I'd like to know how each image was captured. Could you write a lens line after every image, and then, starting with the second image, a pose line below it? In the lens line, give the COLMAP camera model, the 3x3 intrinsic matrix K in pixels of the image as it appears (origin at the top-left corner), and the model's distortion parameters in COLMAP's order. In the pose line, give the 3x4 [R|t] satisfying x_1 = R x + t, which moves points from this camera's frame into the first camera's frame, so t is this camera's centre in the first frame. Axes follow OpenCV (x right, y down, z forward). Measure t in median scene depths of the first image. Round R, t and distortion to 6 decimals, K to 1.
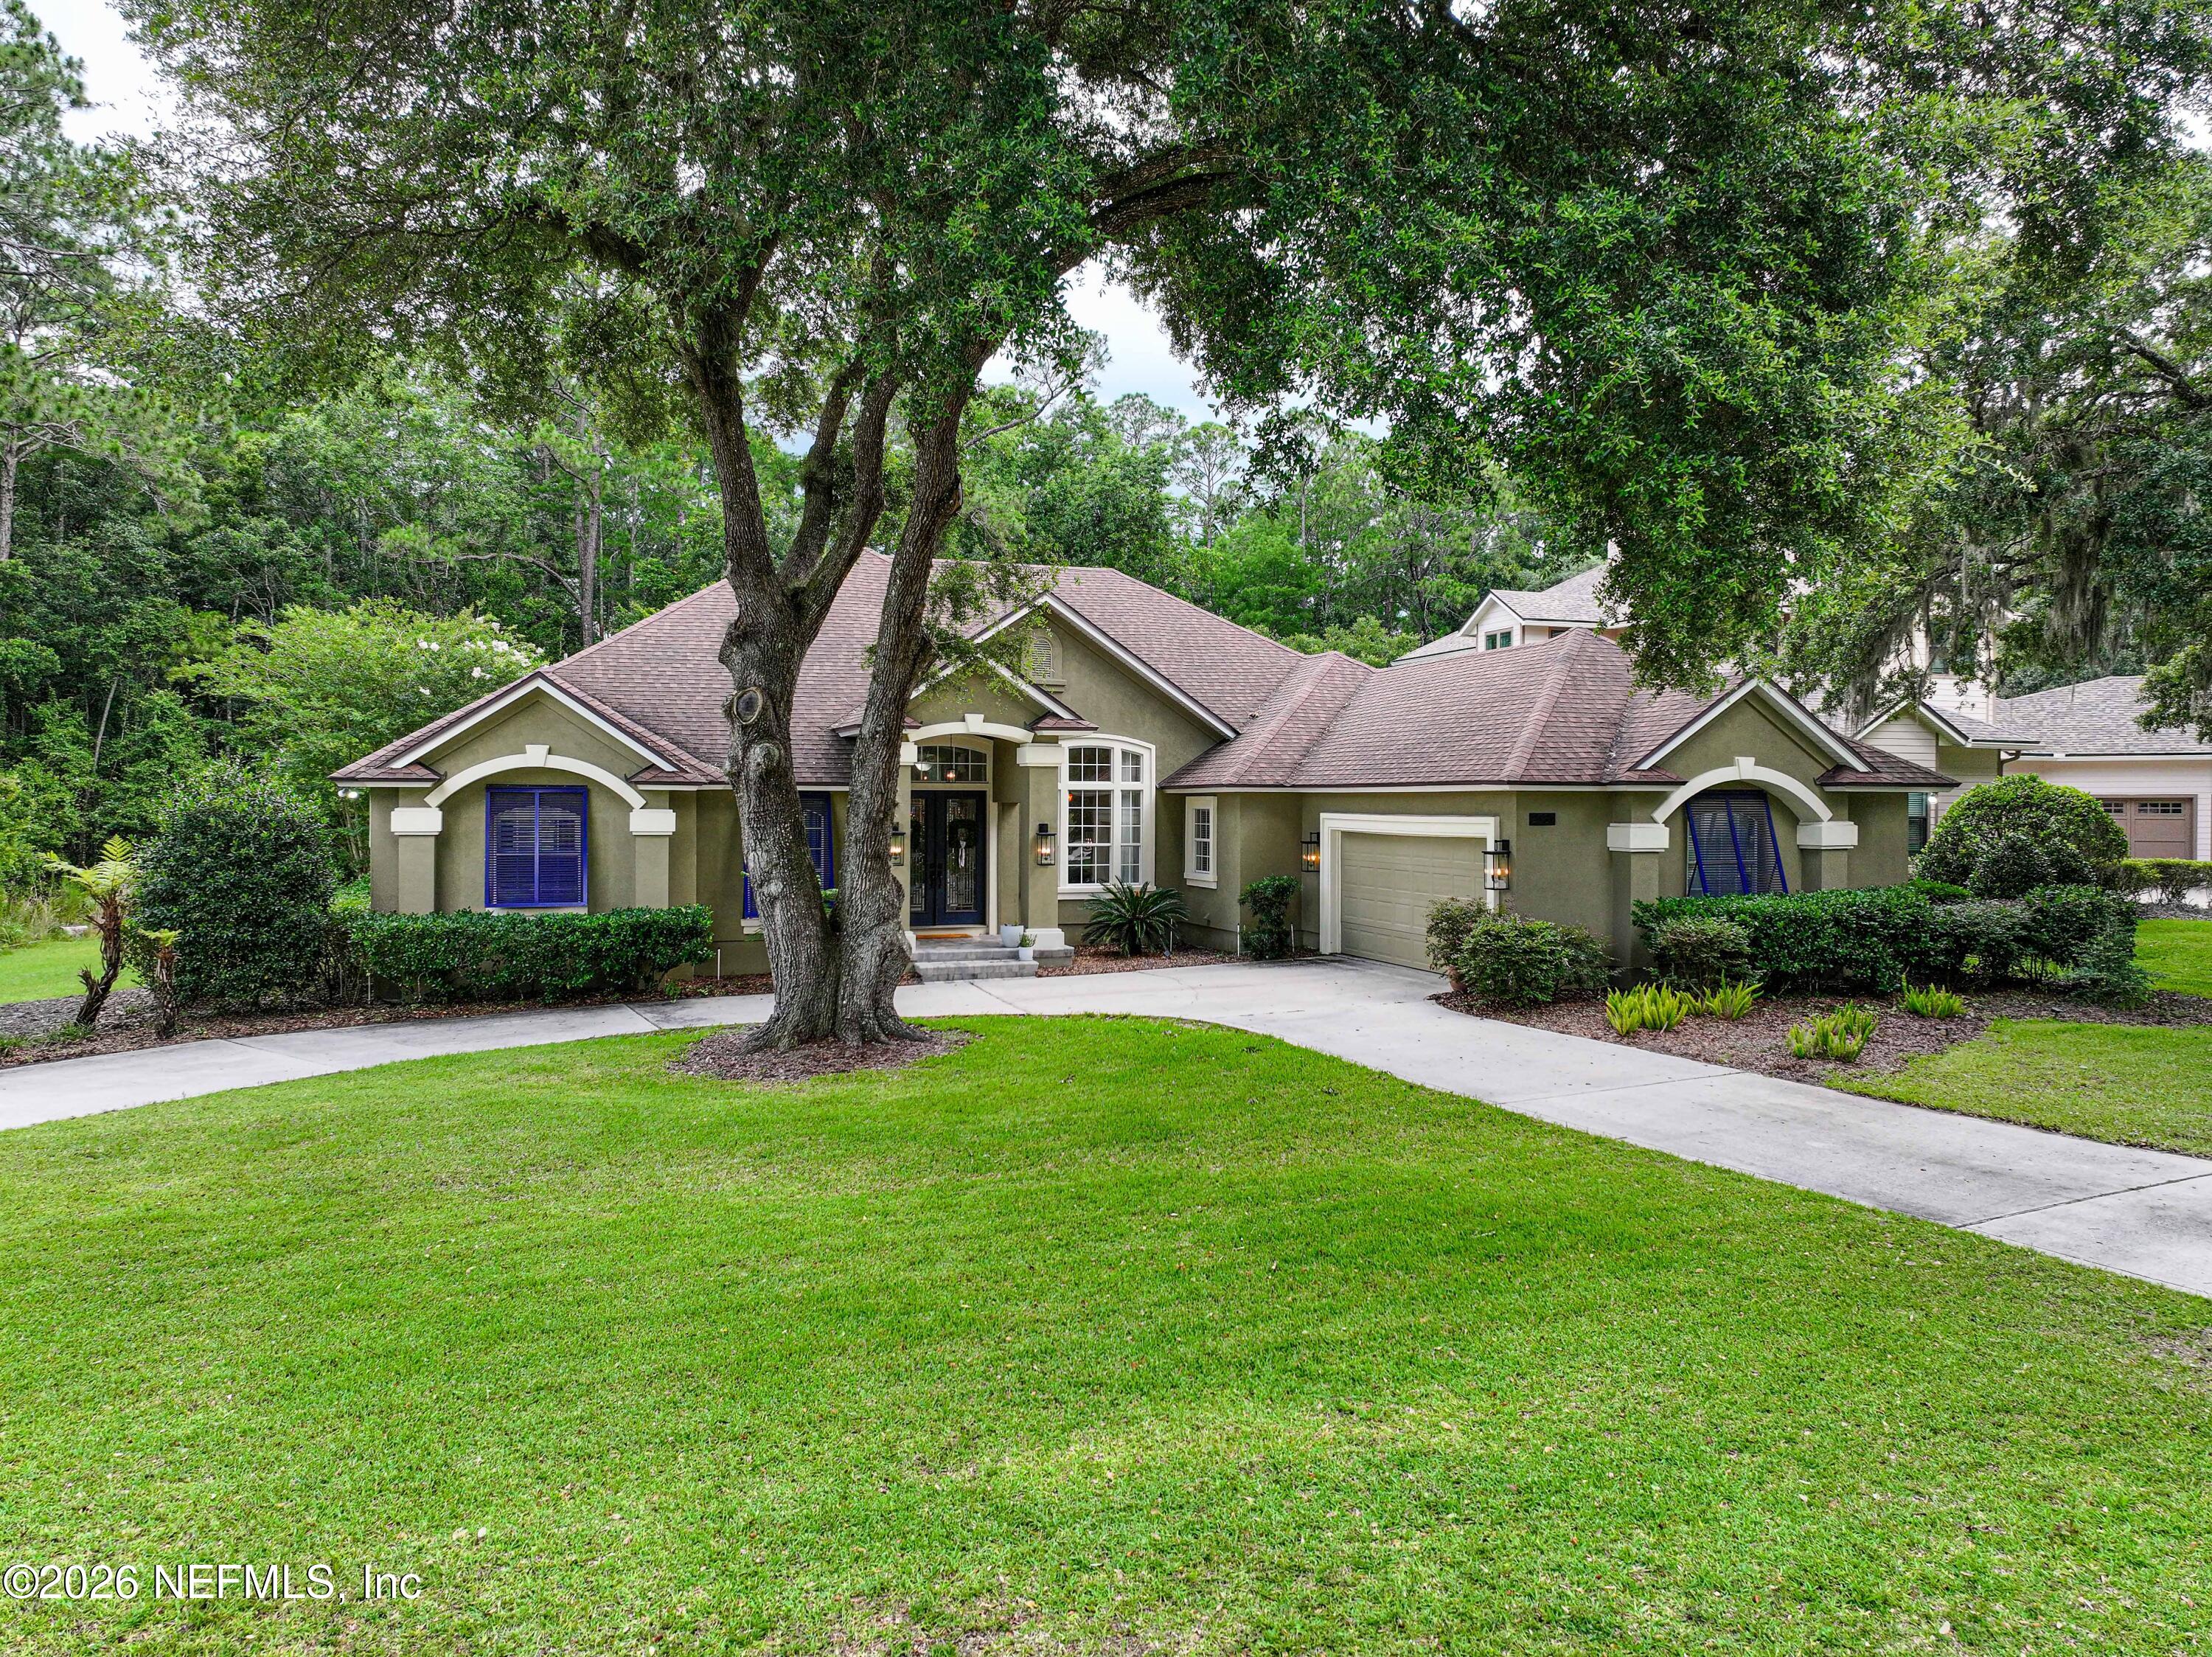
lens RADIAL K [[1552.7, 0, 1098.4], [0, 1552.7, 829.8], [0, 0, 1]] dist [0.000178, 0.003308]
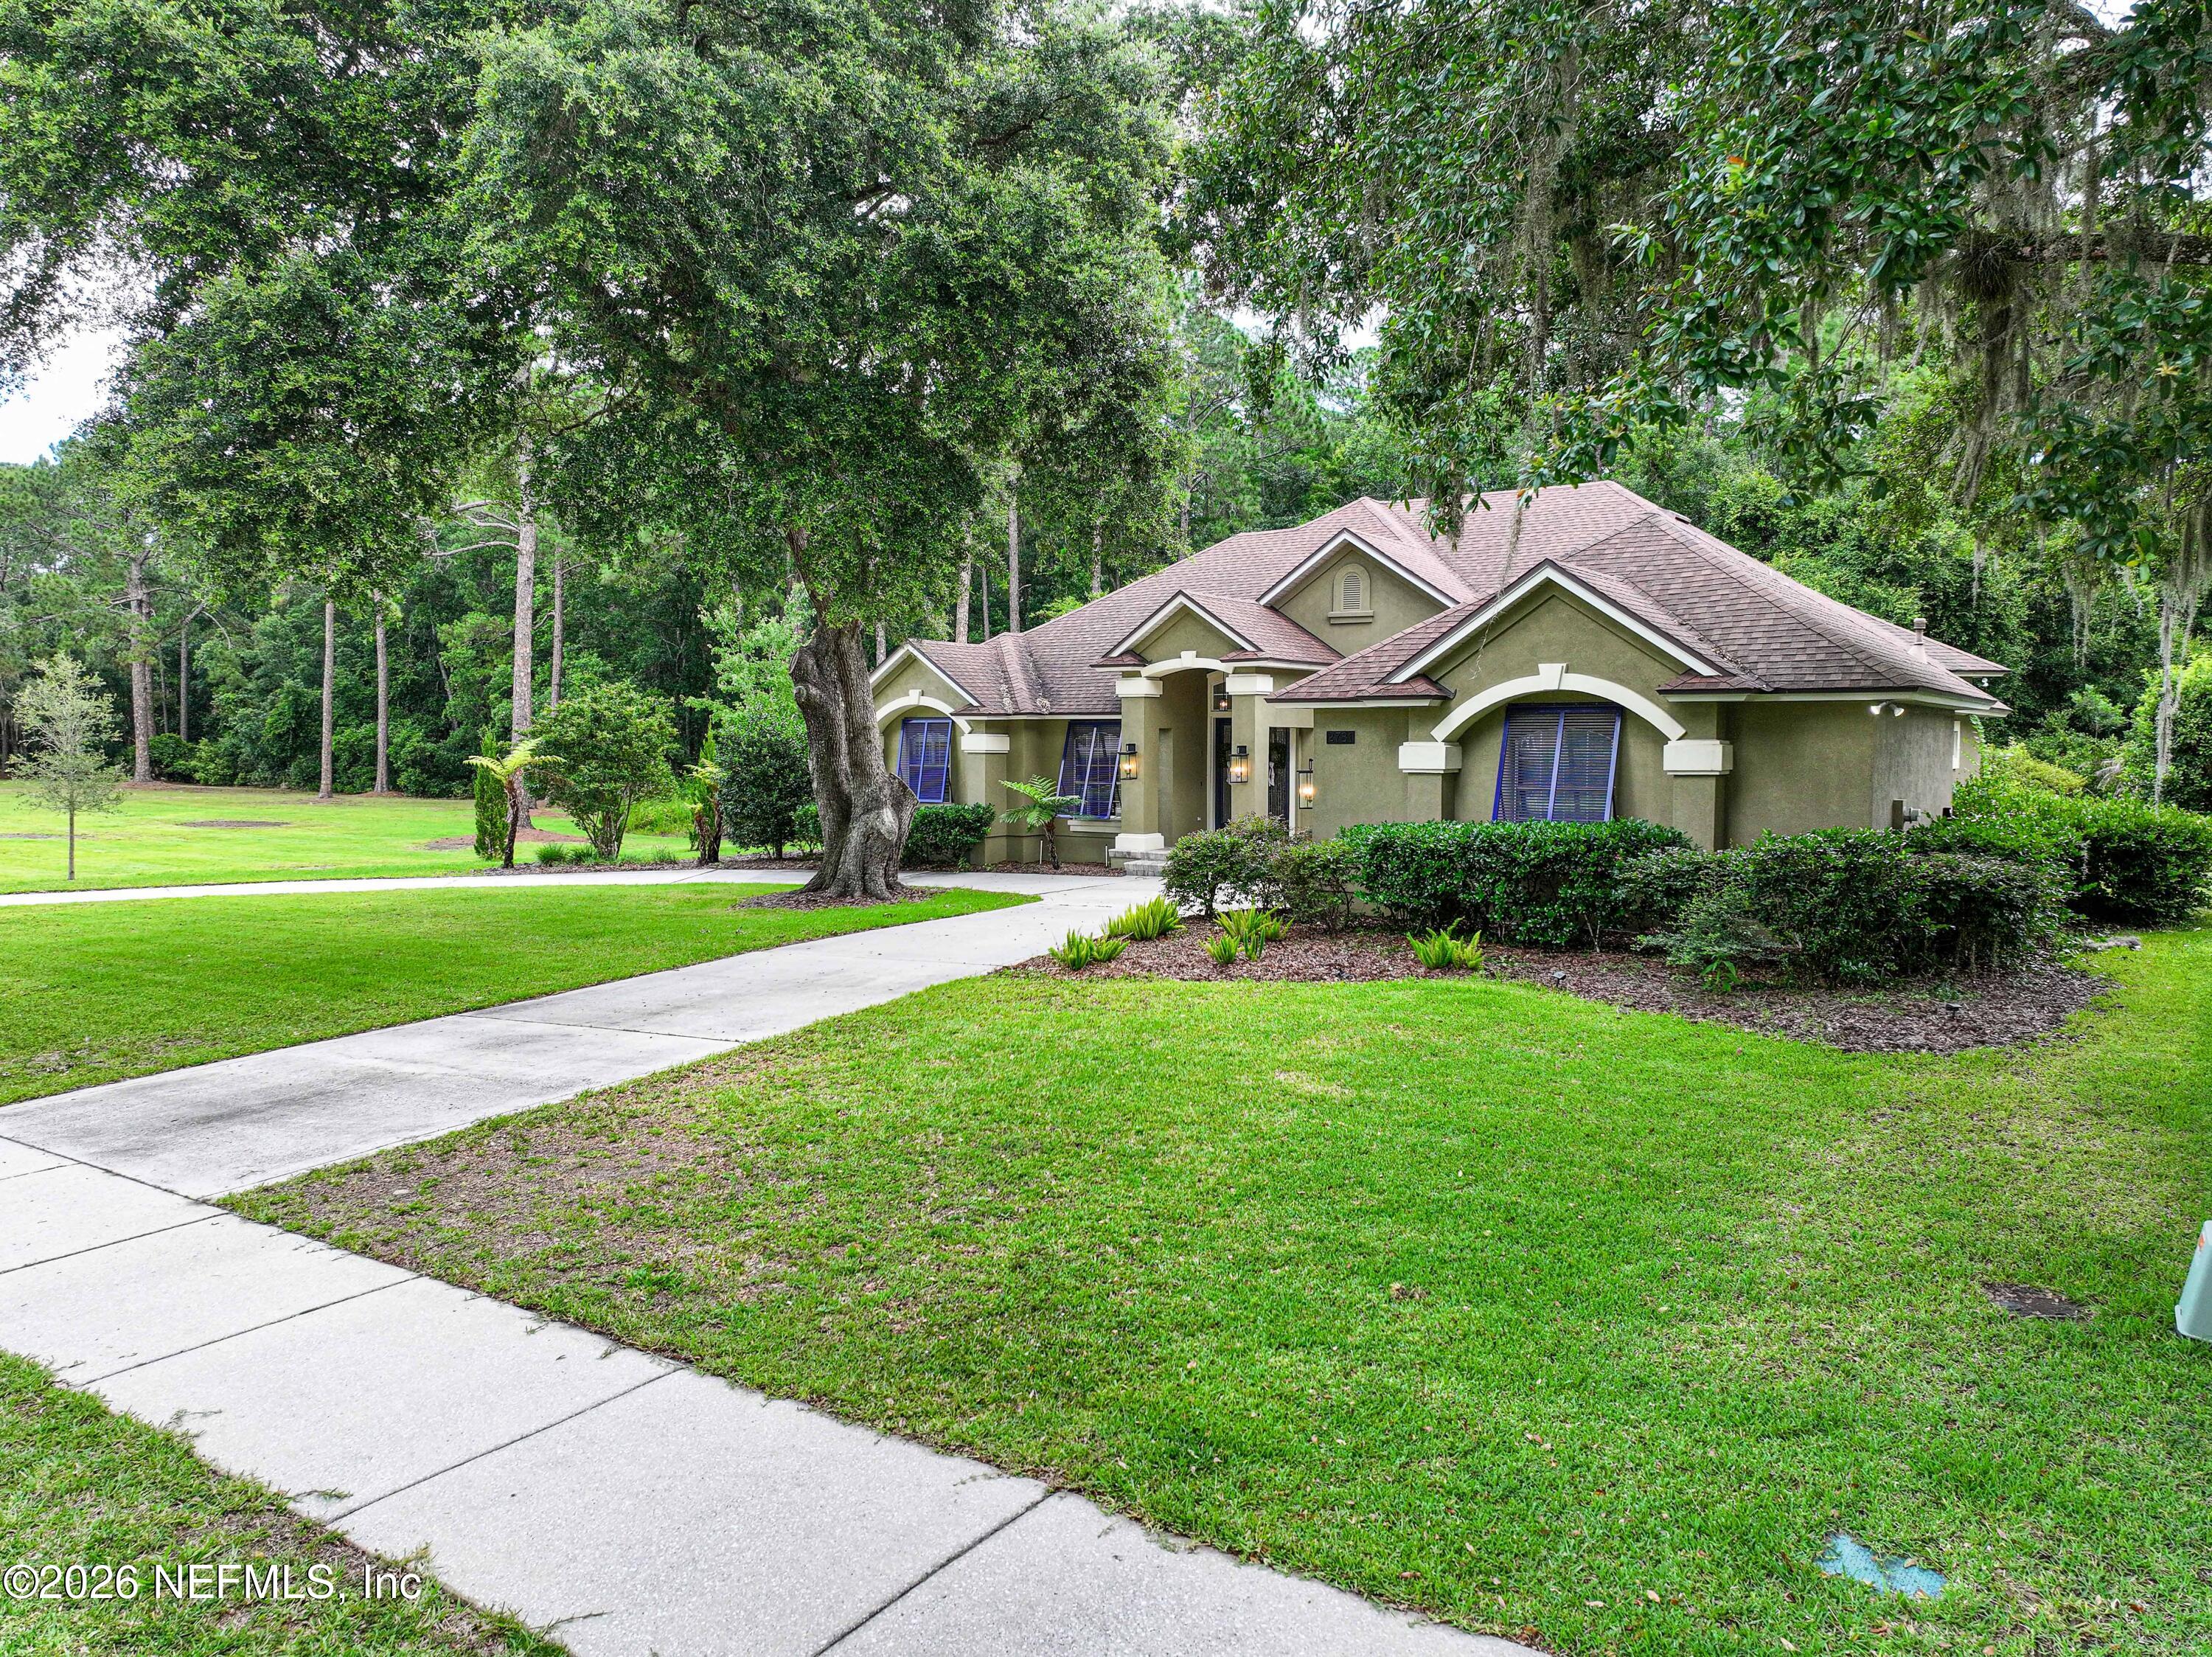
lens RADIAL K [[1545.2, 0, 1097.9], [0, 1545.2, 824.9], [0, 0, 1]] dist [0.007994, 0.007958]
pose [[0.593132, 0.041837, -0.804017, 0.913330], [-0.013145, 0.999019, 0.042287, 0.008277], [0.804998, -0.014514, 0.593100, 0.290182]]
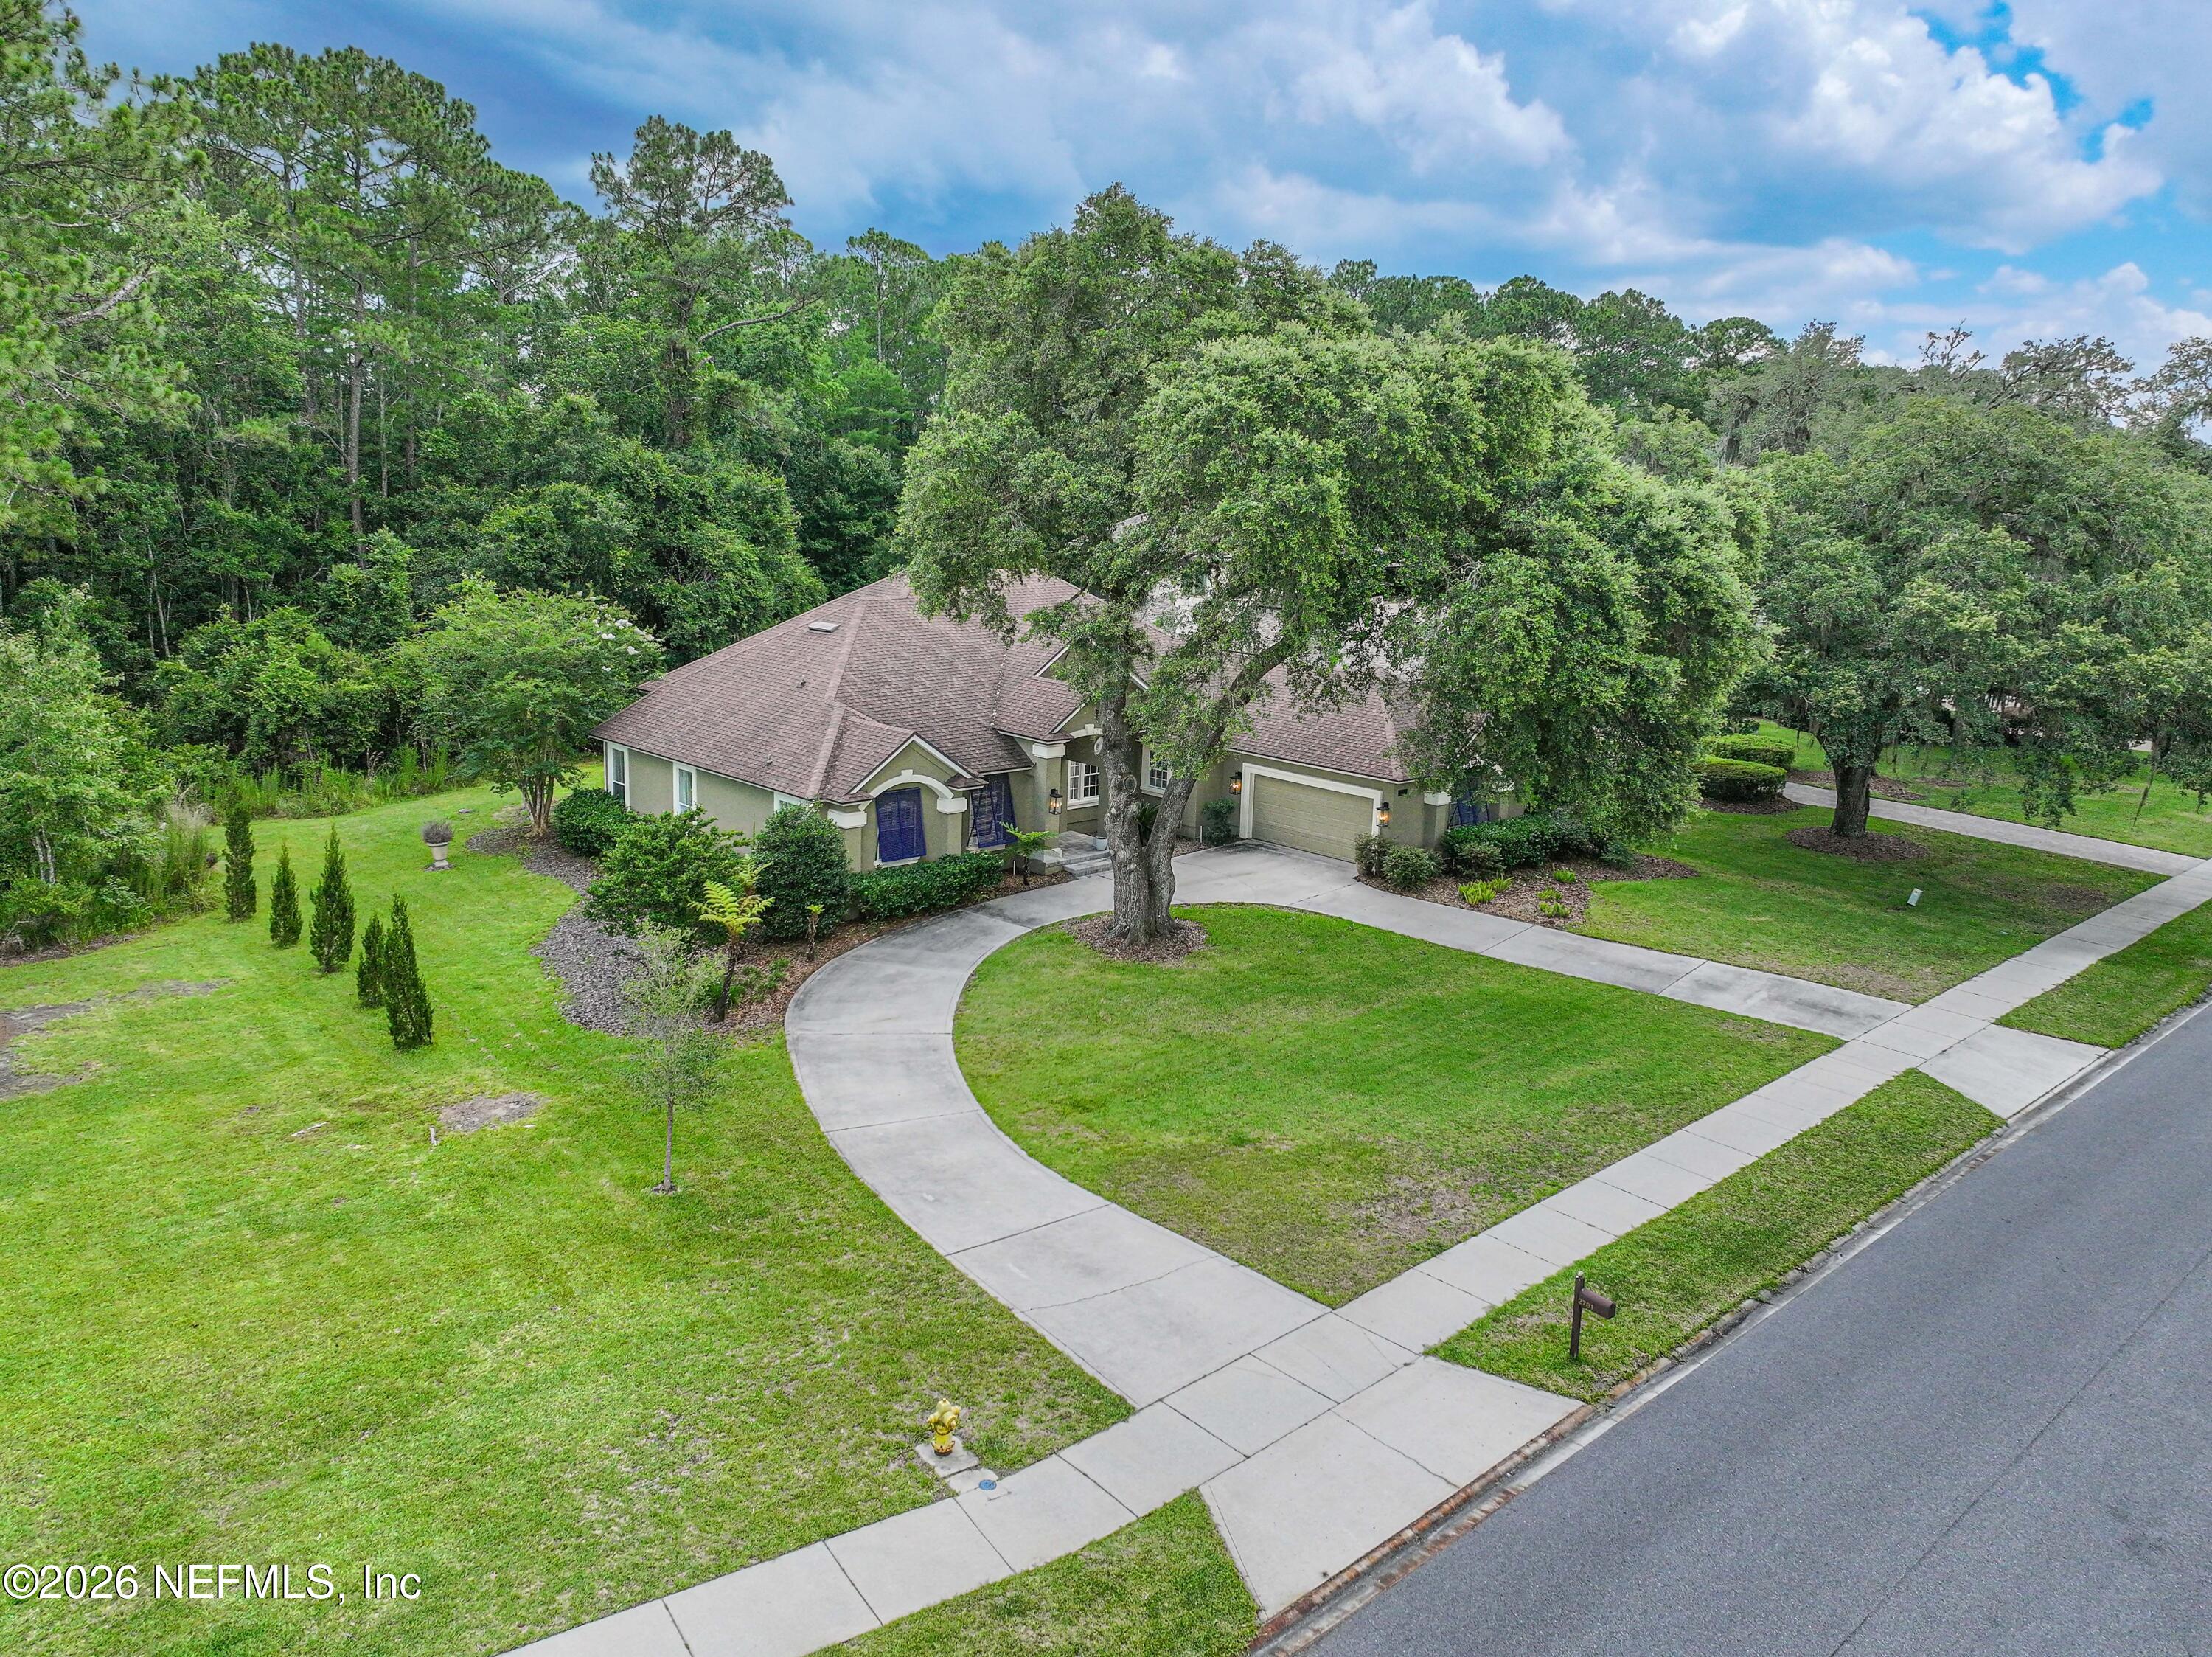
lens RADIAL K [[1610.3, 0, 1087.8], [0, 1610.3, 800.8], [0, 0, 1]] dist [0.000738, -0.003942]
pose [[0.914287, -0.059181, 0.400720, -0.928014], [-0.017844, 0.982425, 0.185805, -0.372018], [-0.404674, -0.177029, 0.897162, -0.749587]]
